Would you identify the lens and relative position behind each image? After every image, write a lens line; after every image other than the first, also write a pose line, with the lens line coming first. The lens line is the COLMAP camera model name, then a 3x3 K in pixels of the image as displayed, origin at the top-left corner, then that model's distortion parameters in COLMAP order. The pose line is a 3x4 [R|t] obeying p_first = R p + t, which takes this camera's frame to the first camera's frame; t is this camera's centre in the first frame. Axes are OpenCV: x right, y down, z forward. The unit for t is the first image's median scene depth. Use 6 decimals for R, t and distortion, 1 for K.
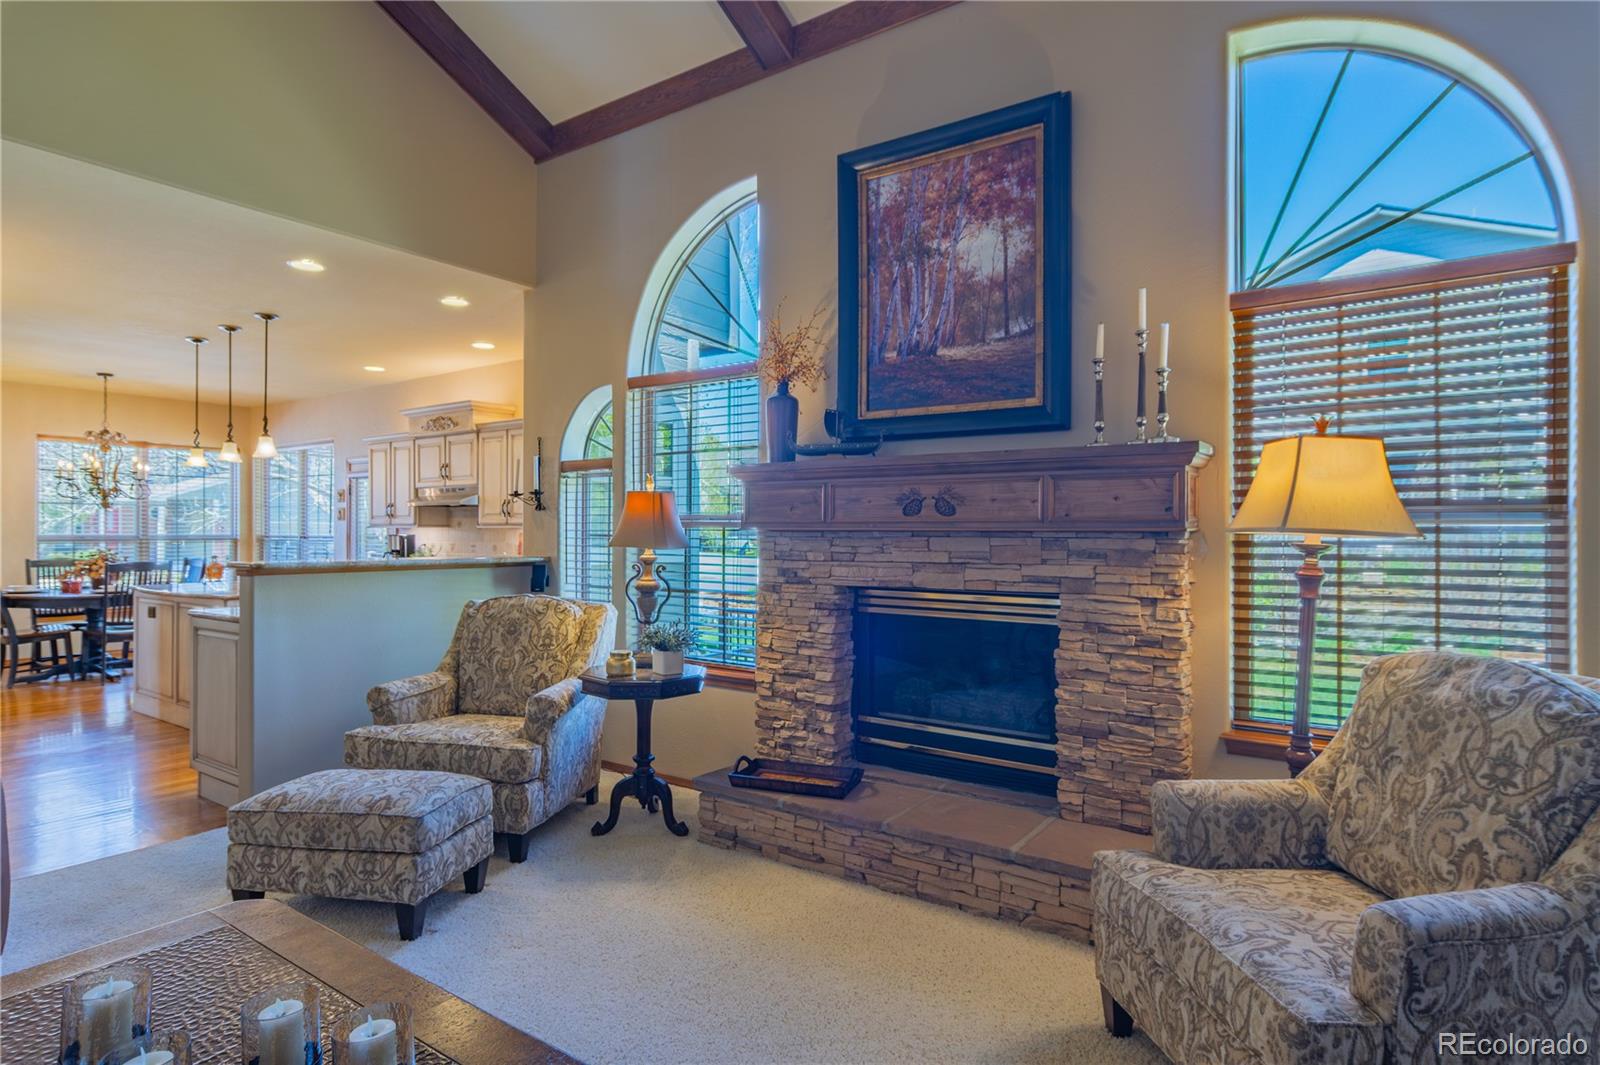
lens RADIAL K [[860.5, 0, 798.7], [0, 860.5, 529.8], [0, 0, 1]] dist [-0.015265, 0.009784]
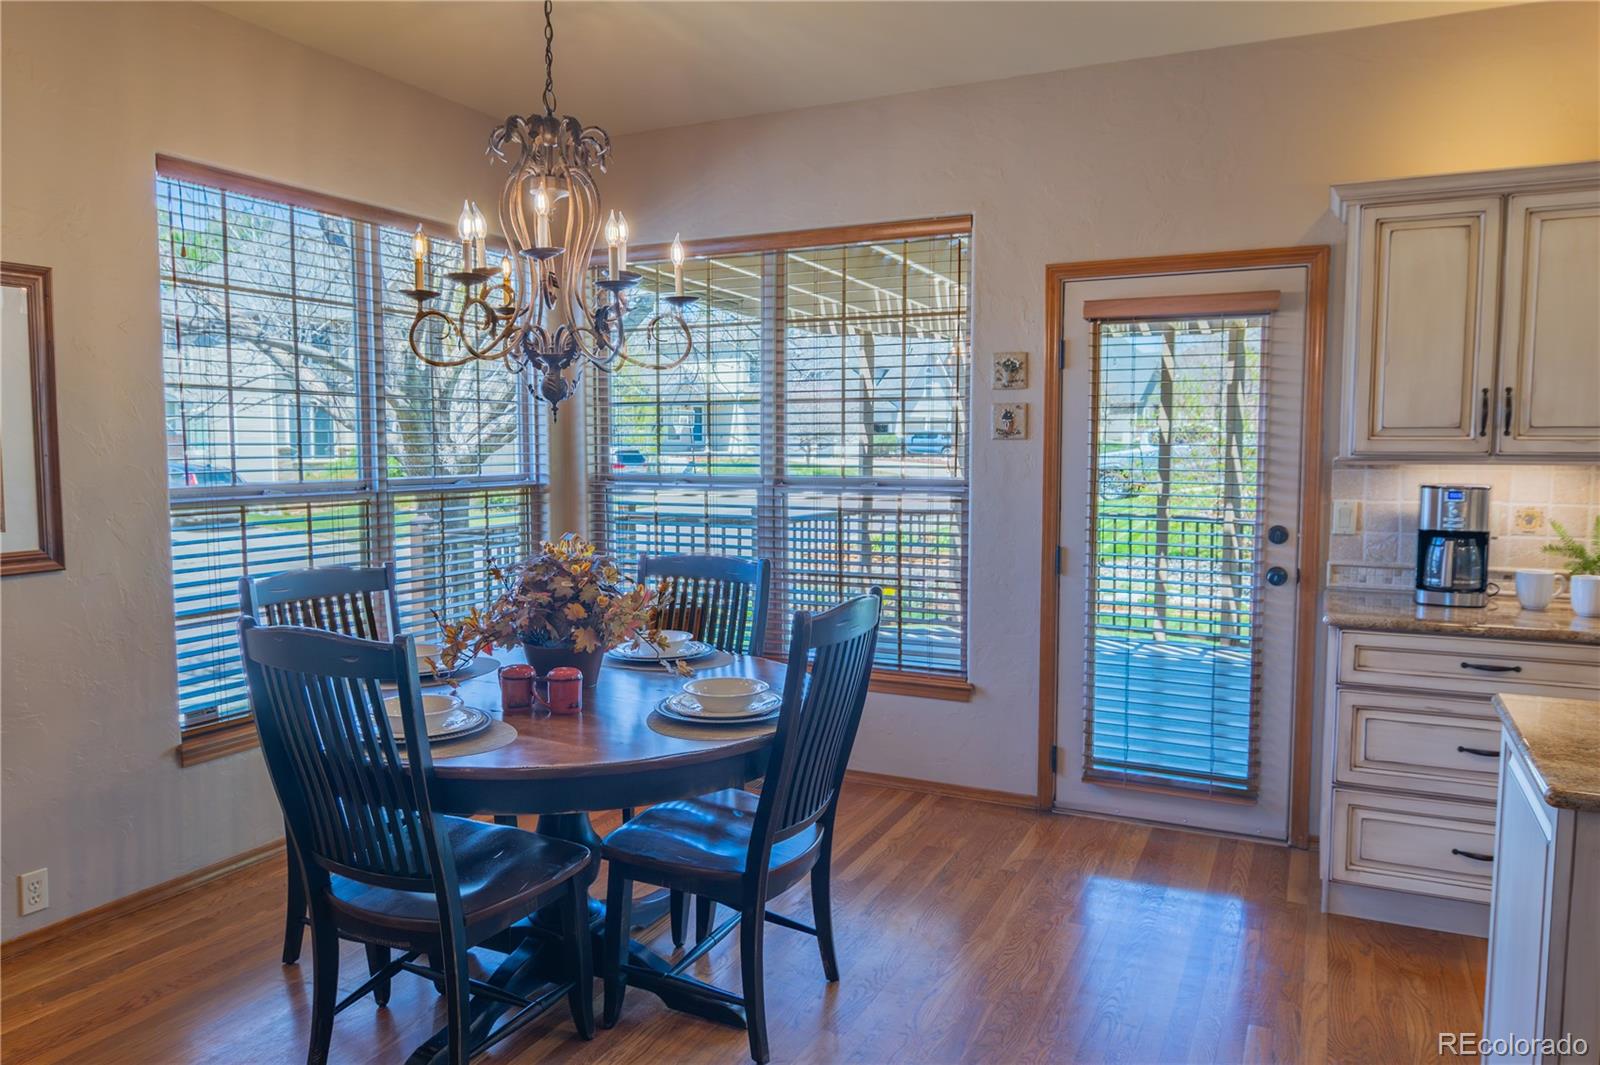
lens RADIAL K [[1112.2, 0, 800.0], [0, 1112.2, 532.5], [0, 0, 1]] dist [0.000307, -0.003424]
pose [[0.987492, -0.016421, 0.156814, -1.589526], [0.002919, 0.996295, 0.085948, -0.026967], [-0.157645, -0.084415, 0.983881, 1.234613]]
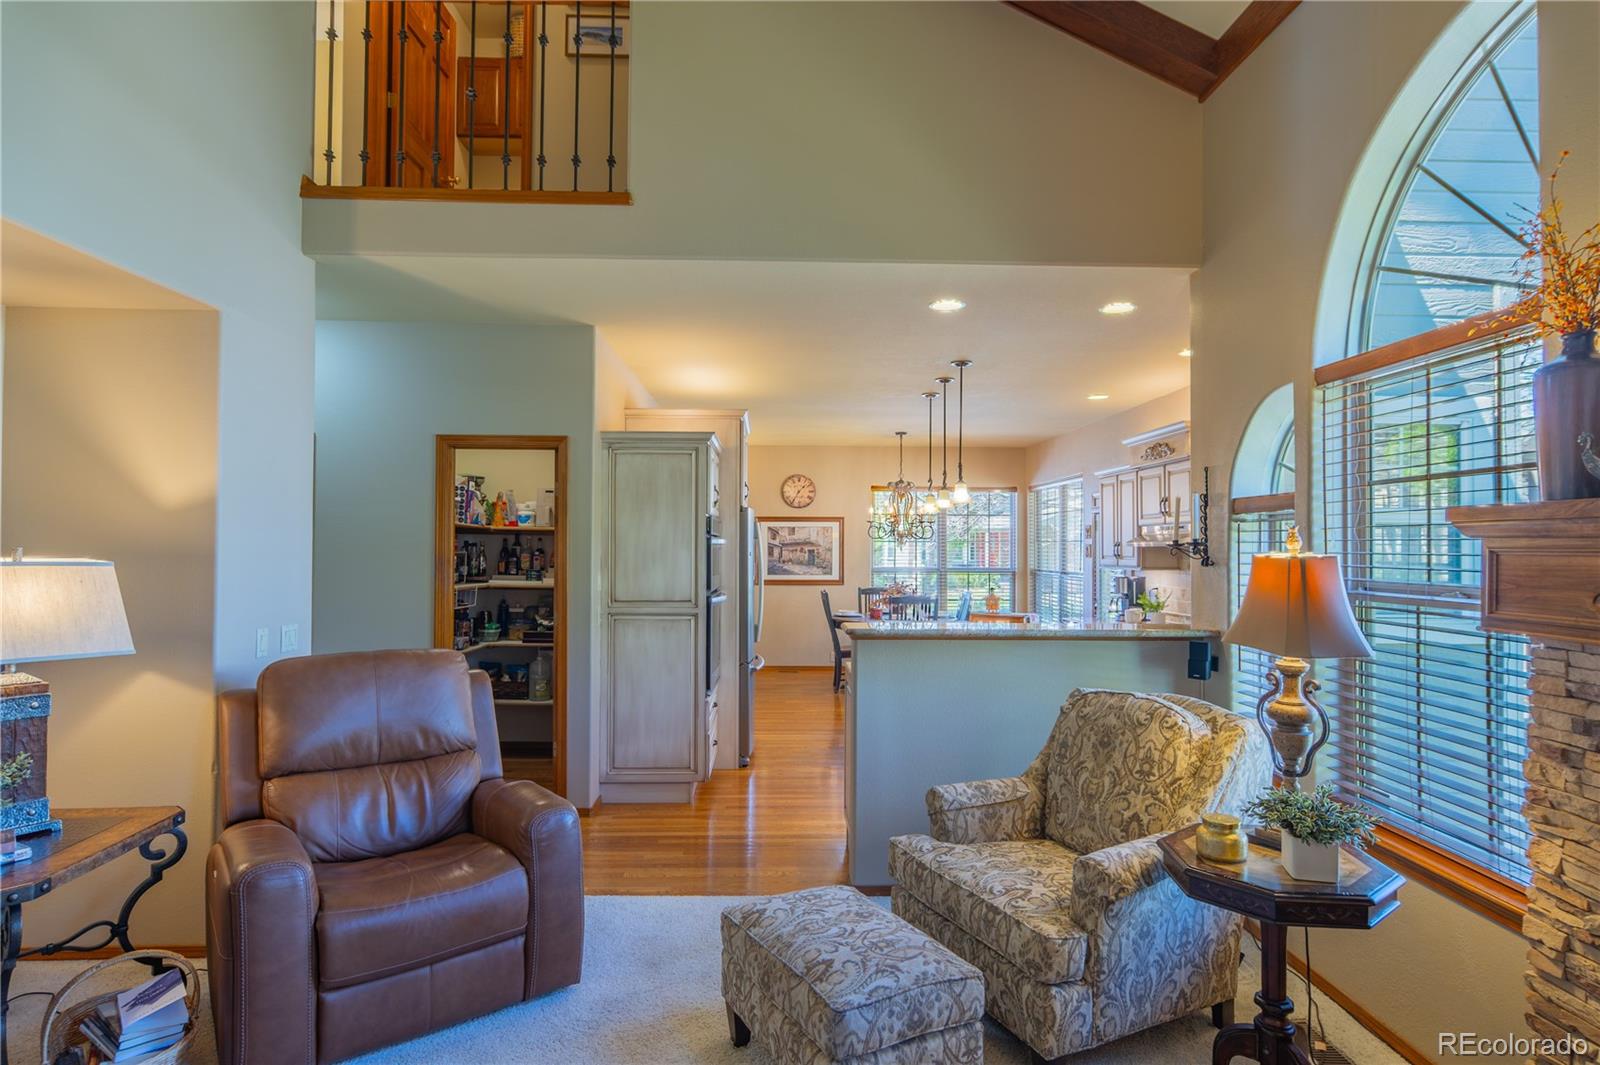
lens RADIAL K [[860.5, 0, 798.7], [0, 860.5, 529.8], [0, 0, 1]] dist [-0.015265, 0.009784]
pose [[0.598700, -0.014816, -0.800836, 0.101026], [-0.001757, 0.999802, -0.019811, -0.049965], [0.800971, 0.013268, 0.598556, 0.362895]]
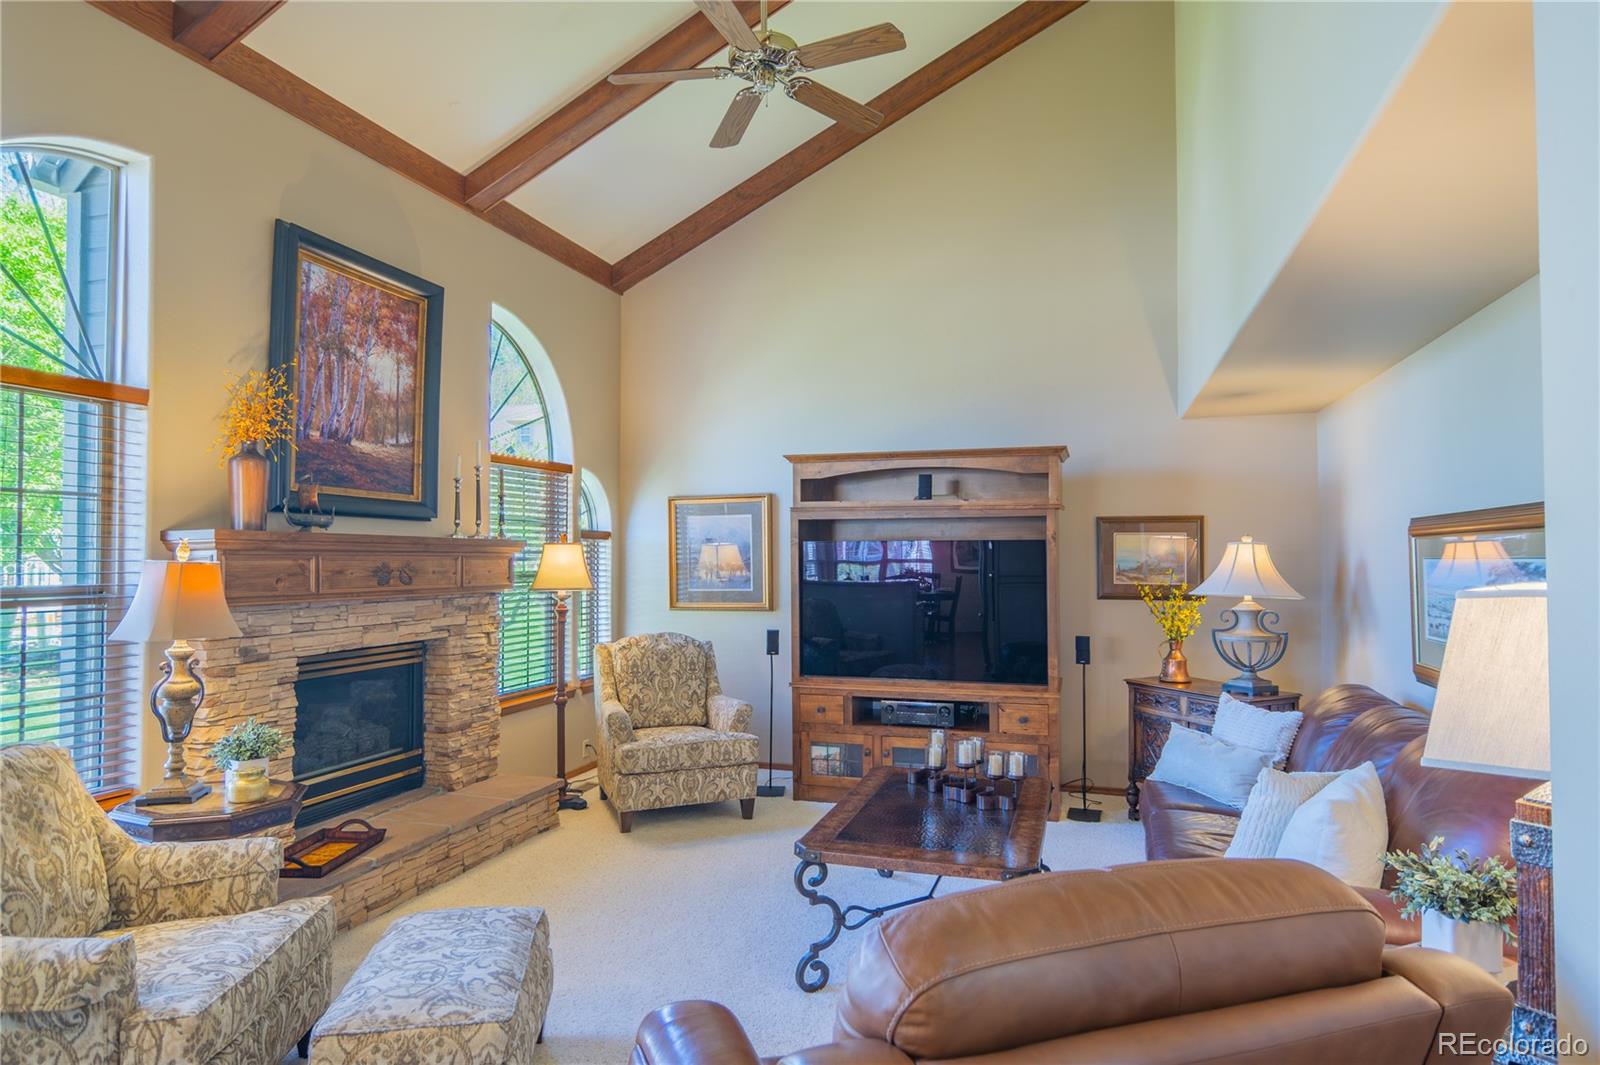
lens RADIAL K [[878.0, 0, 791.3], [0, 878.0, 532.2], [0, 0, 1]] dist [-0.013679, 0.010572]
pose [[-0.279889, 0.026376, 0.959670, -1.028682], [-0.001731, 0.999607, -0.027978, -0.049230], [-0.960031, -0.009492, -0.279734, 0.692140]]
